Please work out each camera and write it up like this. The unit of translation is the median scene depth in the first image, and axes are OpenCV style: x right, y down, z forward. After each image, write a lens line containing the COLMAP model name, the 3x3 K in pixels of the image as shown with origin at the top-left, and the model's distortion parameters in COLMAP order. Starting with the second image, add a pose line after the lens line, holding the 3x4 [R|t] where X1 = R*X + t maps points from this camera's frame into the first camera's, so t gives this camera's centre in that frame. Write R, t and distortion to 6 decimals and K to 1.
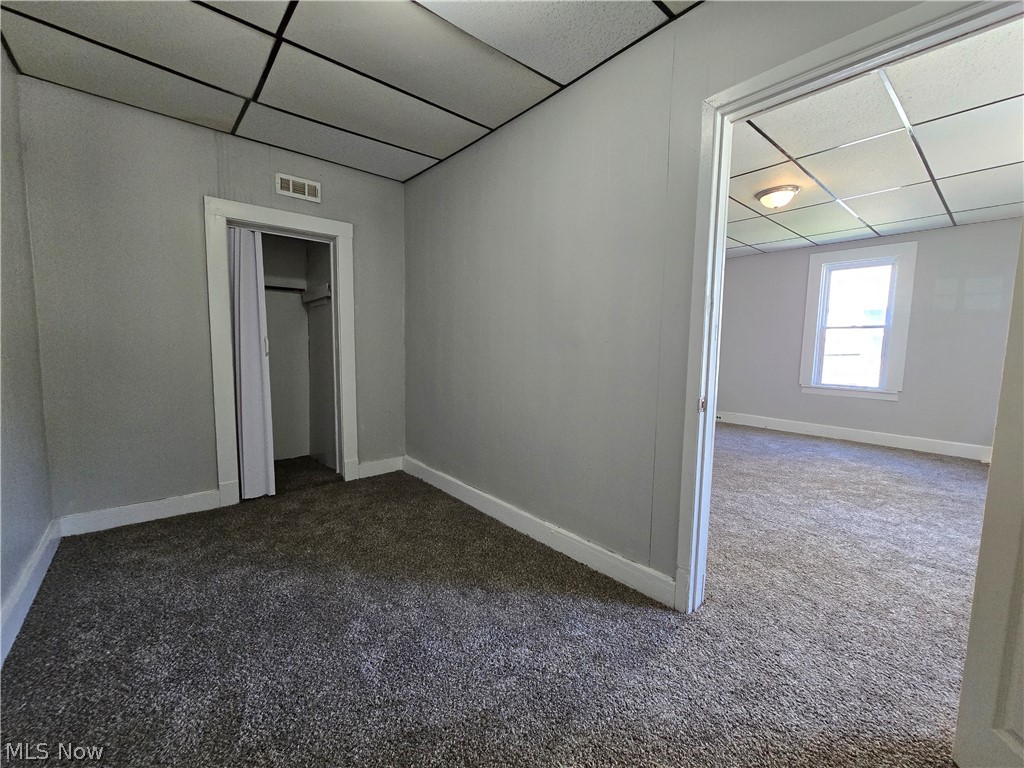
lens RADIAL K [[419.8, 0, 509.6], [0, 419.8, 383.3], [0, 0, 1]] dist [0.000978, 0.000585]
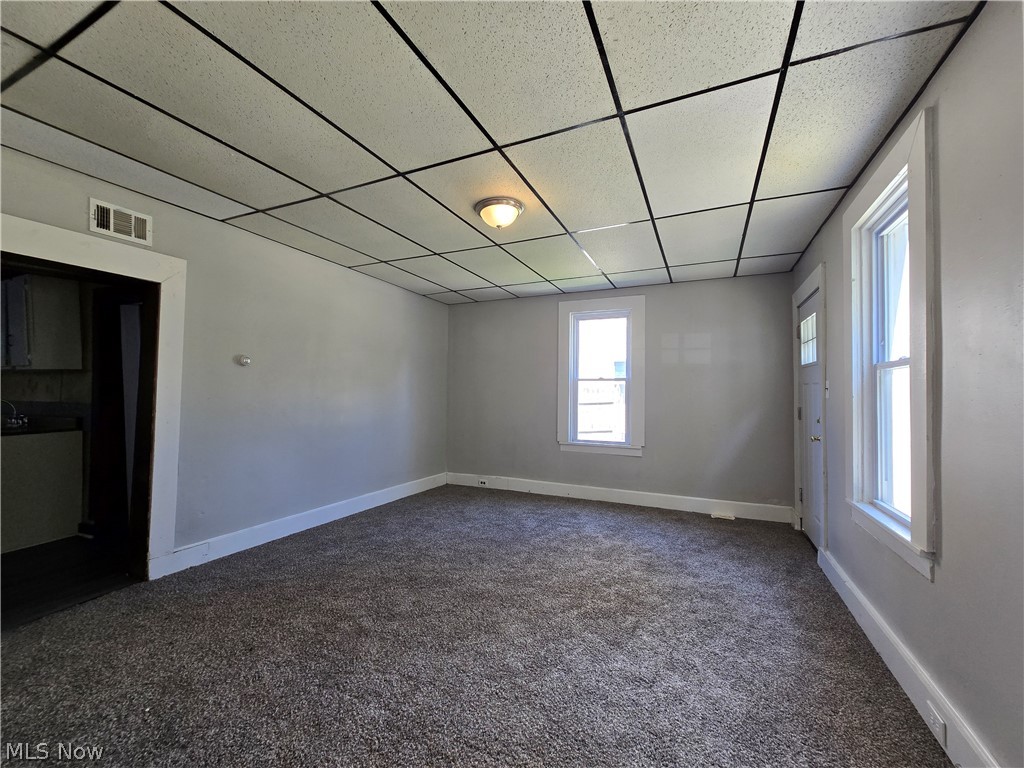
lens RADIAL K [[419.8, 0, 509.6], [0, 419.8, 383.3], [0, 0, 1]] dist [0.000978, 0.000585]
pose [[0.904483, 0.001136, 0.426507, 0.256883], [0.045020, 0.994156, -0.098119, -0.046682], [-0.424126, 0.107948, 0.899146, 0.264729]]
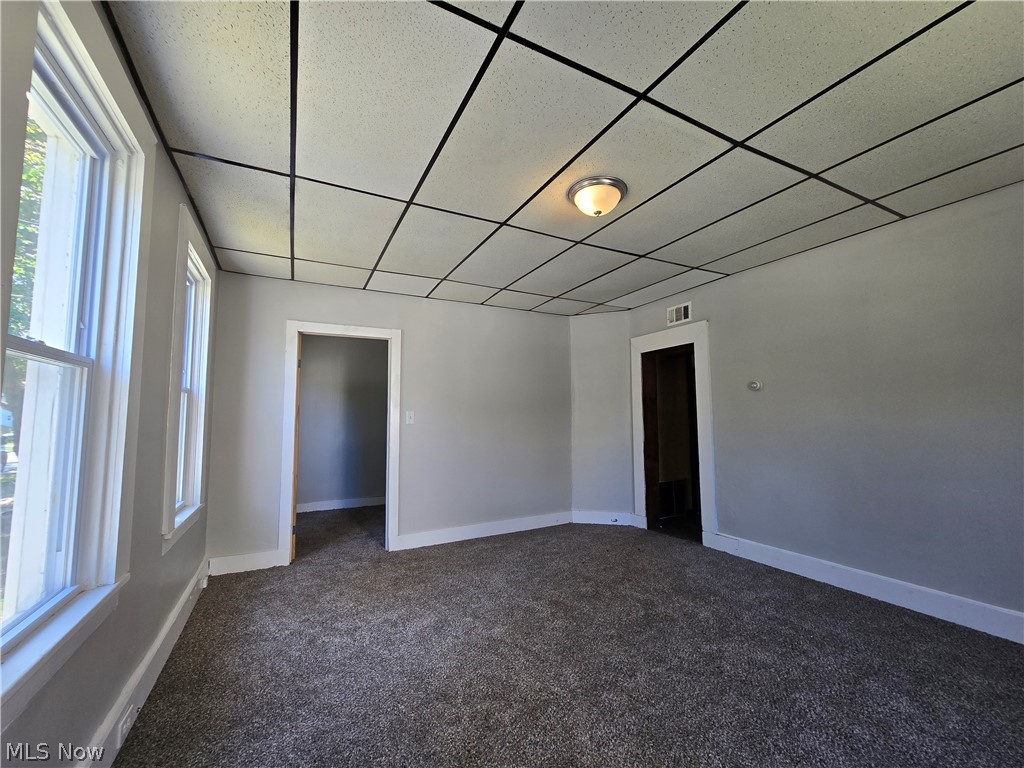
lens RADIAL K [[419.8, 0, 509.6], [0, 419.8, 383.3], [0, 0, 1]] dist [0.000978, 0.000585]
pose [[-0.215868, -0.097059, -0.971587, 1.003654], [-0.083315, 0.993249, -0.080712, -0.078649], [0.972862, 0.063525, -0.222497, 0.816735]]
